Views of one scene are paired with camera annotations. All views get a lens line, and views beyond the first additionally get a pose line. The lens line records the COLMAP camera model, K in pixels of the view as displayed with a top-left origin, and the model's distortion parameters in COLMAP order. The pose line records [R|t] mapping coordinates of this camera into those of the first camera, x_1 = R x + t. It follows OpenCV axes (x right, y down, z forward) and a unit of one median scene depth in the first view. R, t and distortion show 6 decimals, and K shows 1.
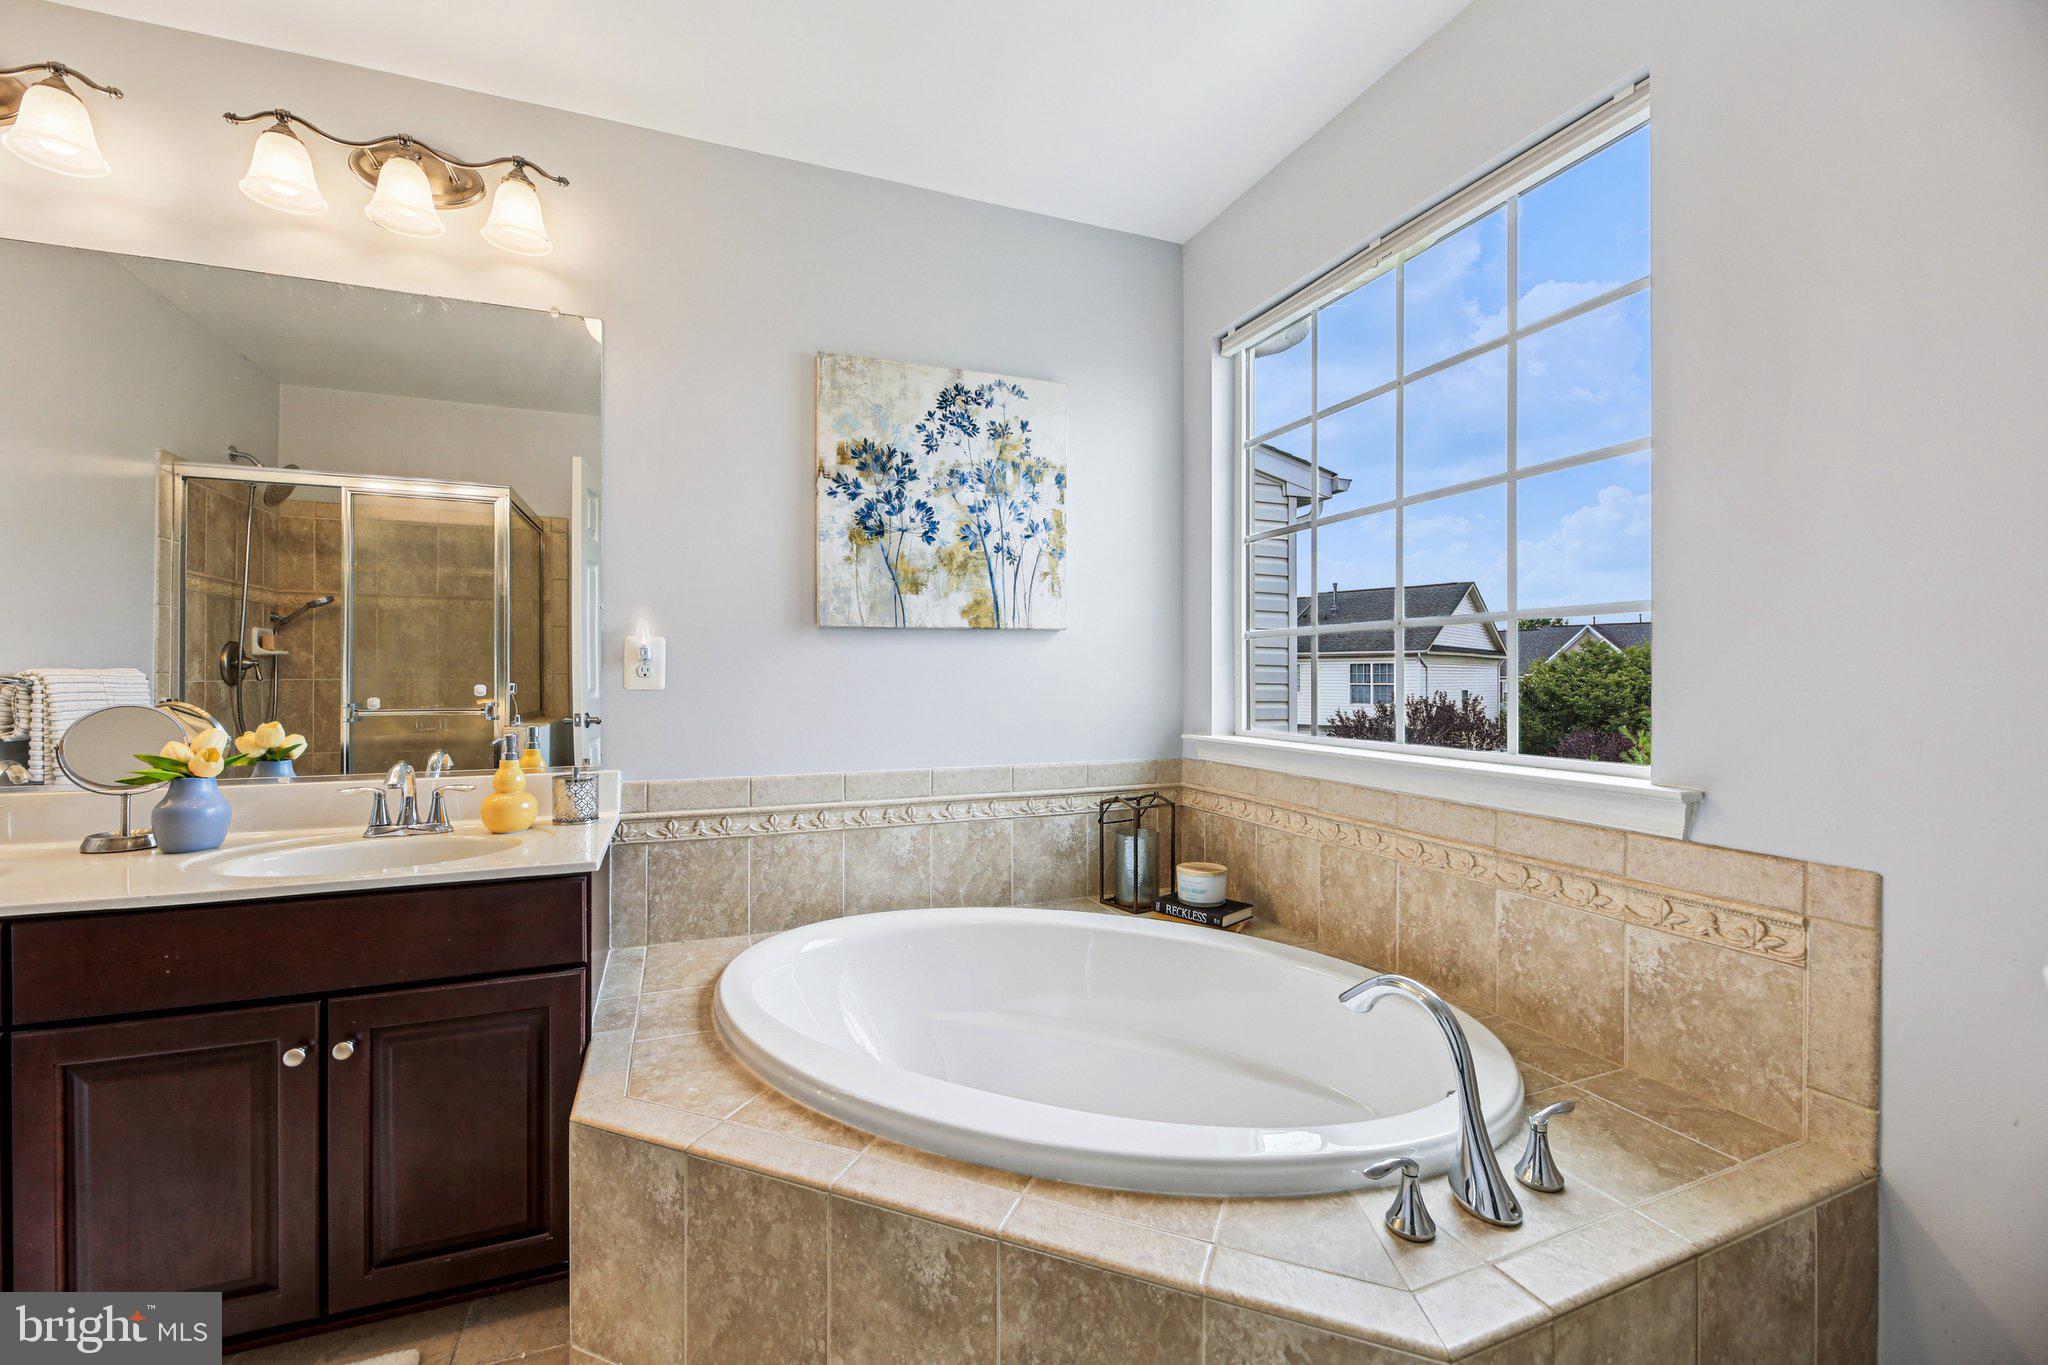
lens RADIAL K [[837.7, 0, 1012.8], [0, 837.7, 670.6], [0, 0, 1]] dist [-0.002558, -0.000935]
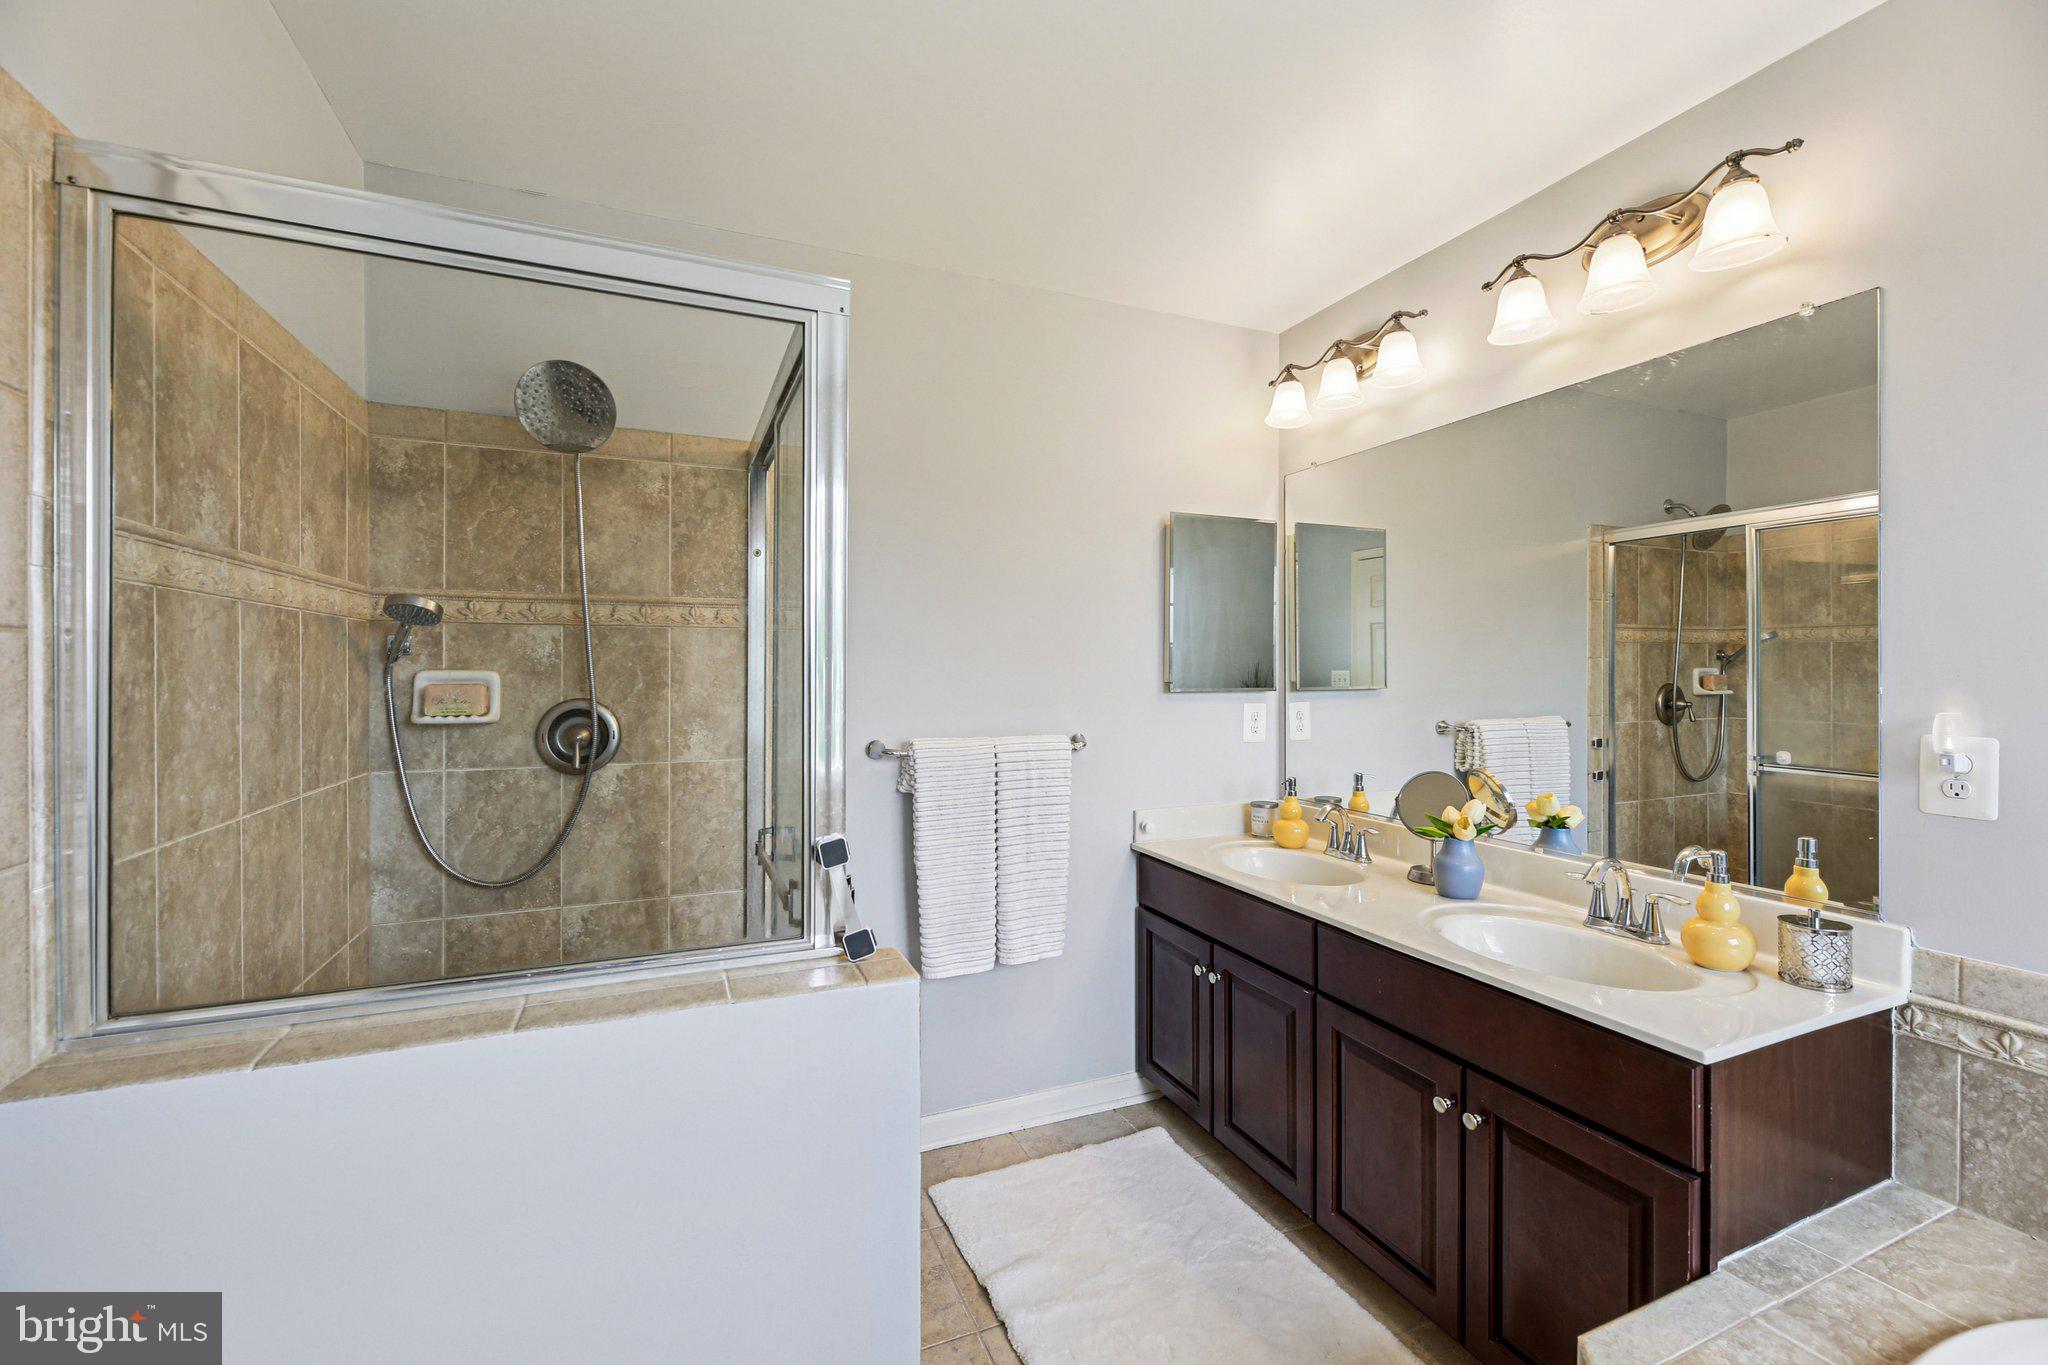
lens RADIAL K [[837.7, 0, 1012.8], [0, 837.7, 670.6], [0, 0, 1]] dist [-0.002558, -0.000935]
pose [[0.027845, -0.004394, -0.999603, 0.199044], [0.008201, 0.999958, -0.004167, -0.097061], [0.999579, -0.008081, 0.027880, 0.240236]]
